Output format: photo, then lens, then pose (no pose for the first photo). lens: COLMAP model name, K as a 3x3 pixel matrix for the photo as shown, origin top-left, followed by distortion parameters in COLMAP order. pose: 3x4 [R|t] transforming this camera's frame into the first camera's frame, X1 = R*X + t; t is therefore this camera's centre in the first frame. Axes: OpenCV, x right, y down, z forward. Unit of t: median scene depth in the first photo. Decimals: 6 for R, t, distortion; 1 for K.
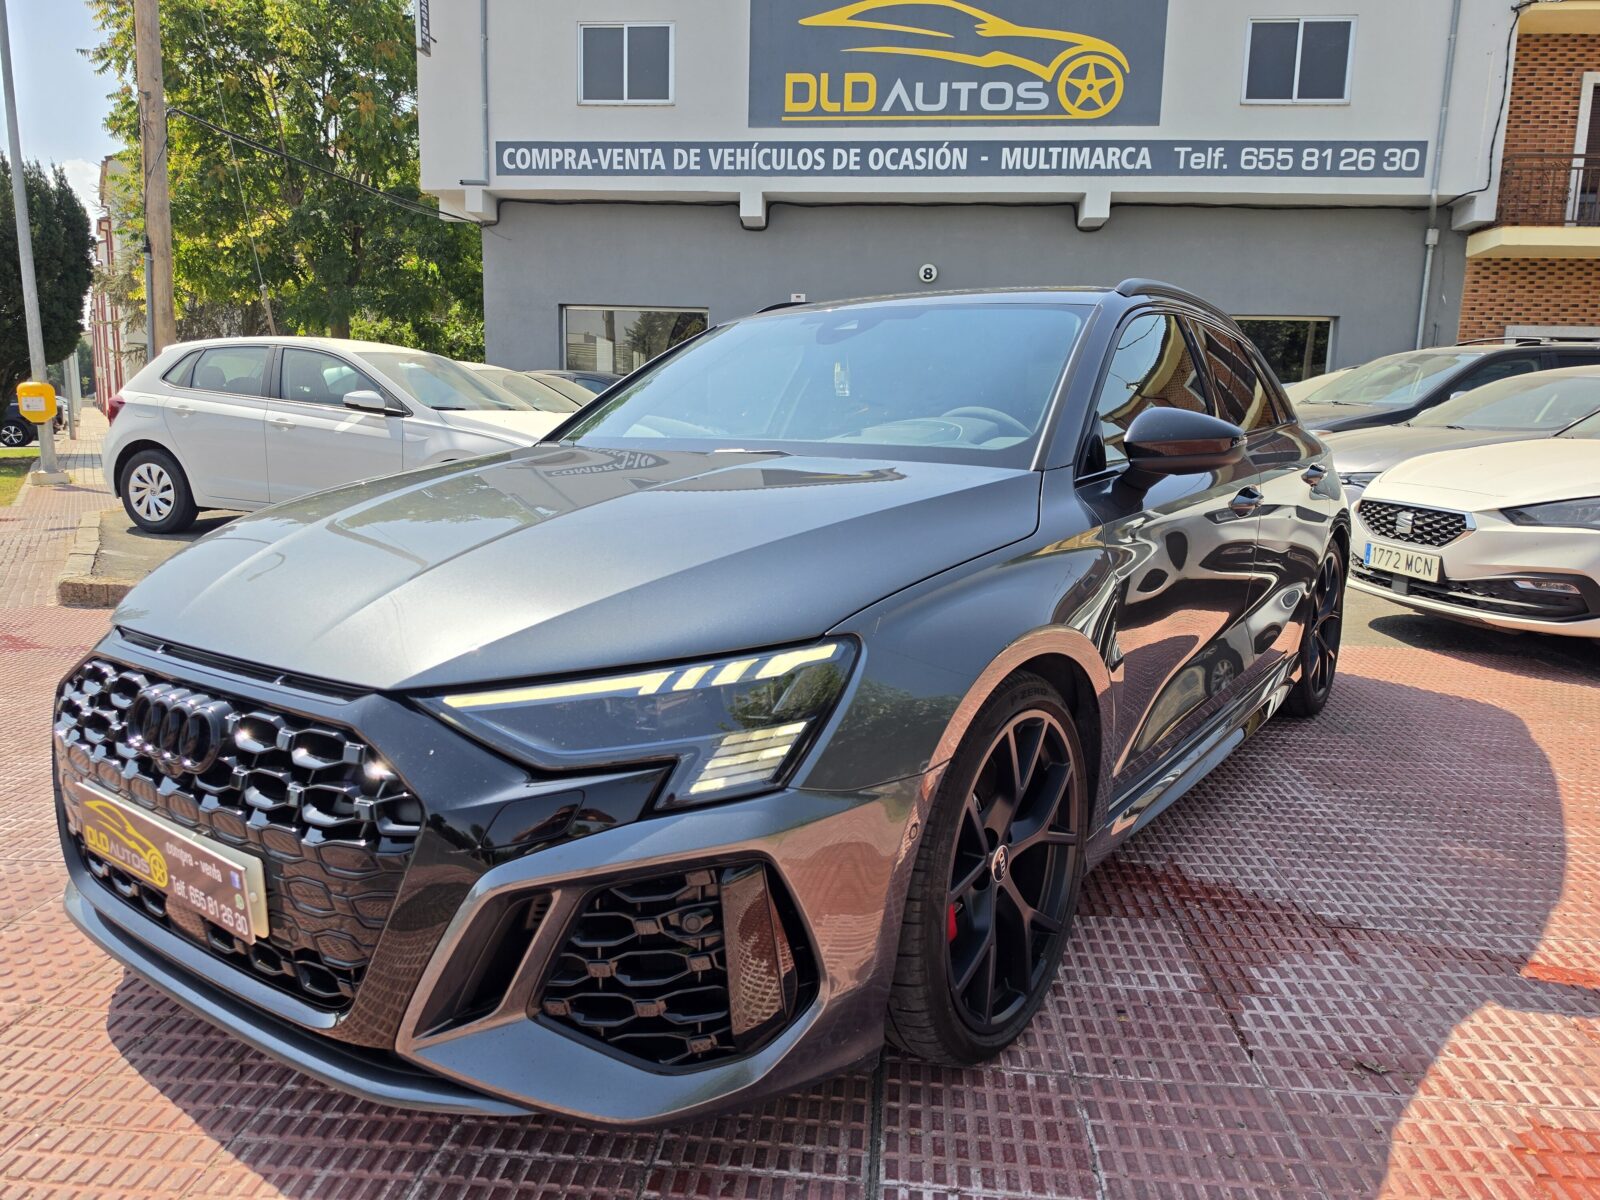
lens RADIAL K [[1076.3, 0, 800.0], [0, 1076.3, 600.0], [0, 0, 1]] dist [0.044117, -0.061336]
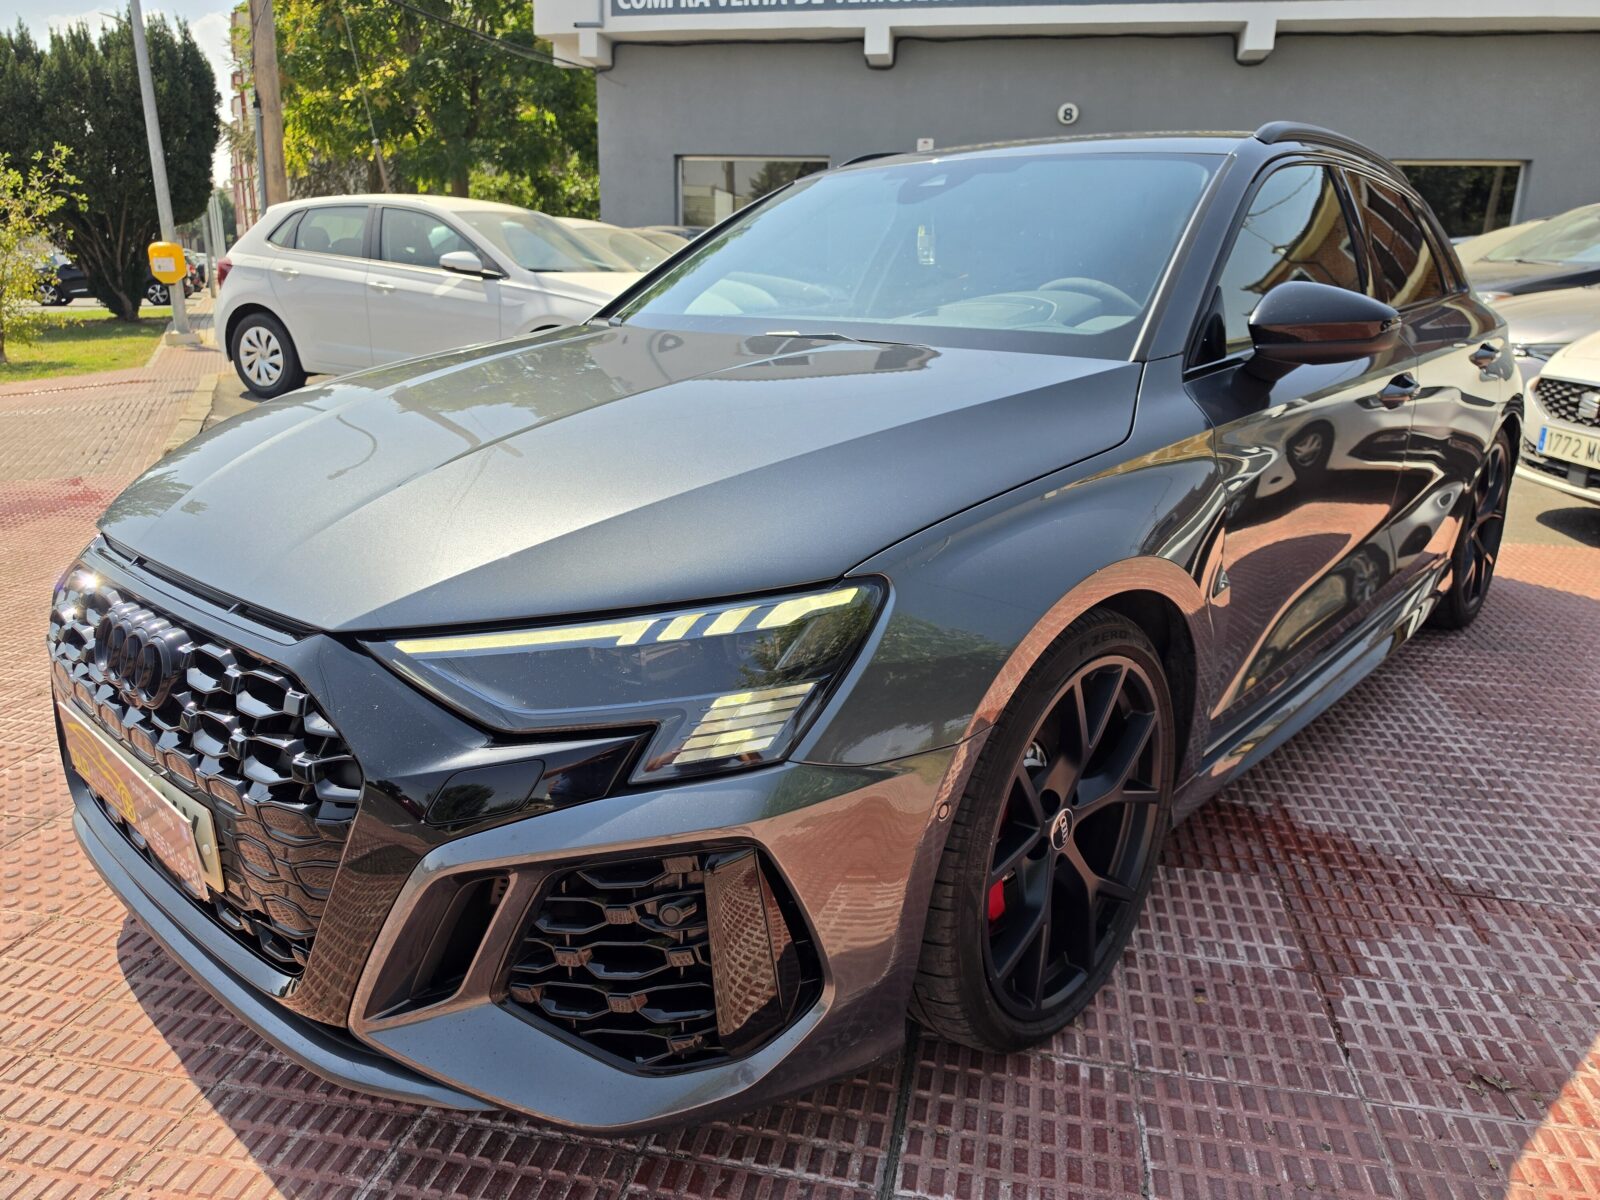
lens RADIAL K [[1101.9, 0, 810.6], [0, 1101.9, 580.4], [0, 0, 1]] dist [-0.005311, 0.001252]
pose [[0.994791, 0.025703, -0.098640, 0.056971], [-0.015291, 0.994366, 0.104893, -0.036591], [0.100781, -0.102838, 0.989579, 0.109445]]
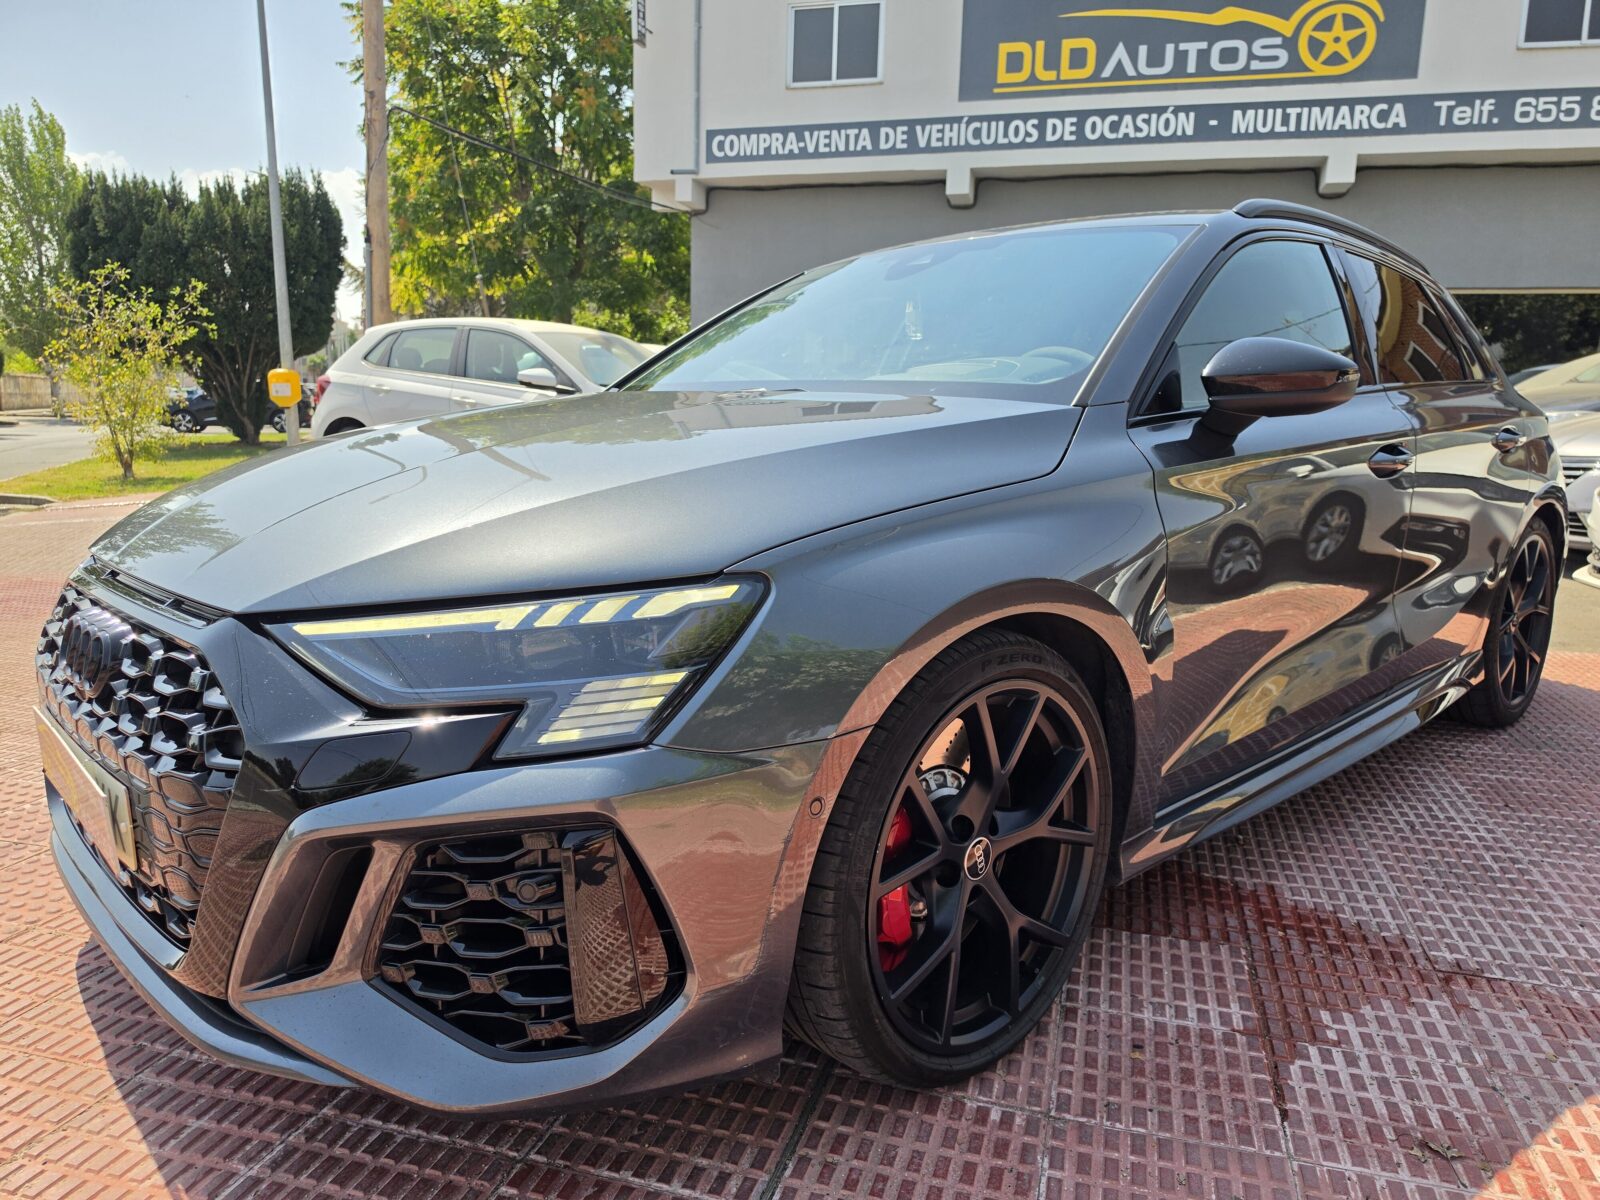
lens RADIAL K [[1099.0, 0, 804.3], [0, 1099.0, 604.9], [0, 0, 1]] dist [-0.001155, -0.001786]
pose [[0.982629, 0.033200, -0.182587, 0.171556], [-0.031123, 0.999414, 0.014231, 0.031084], [0.182952, -0.008301, 0.983087, 0.109502]]
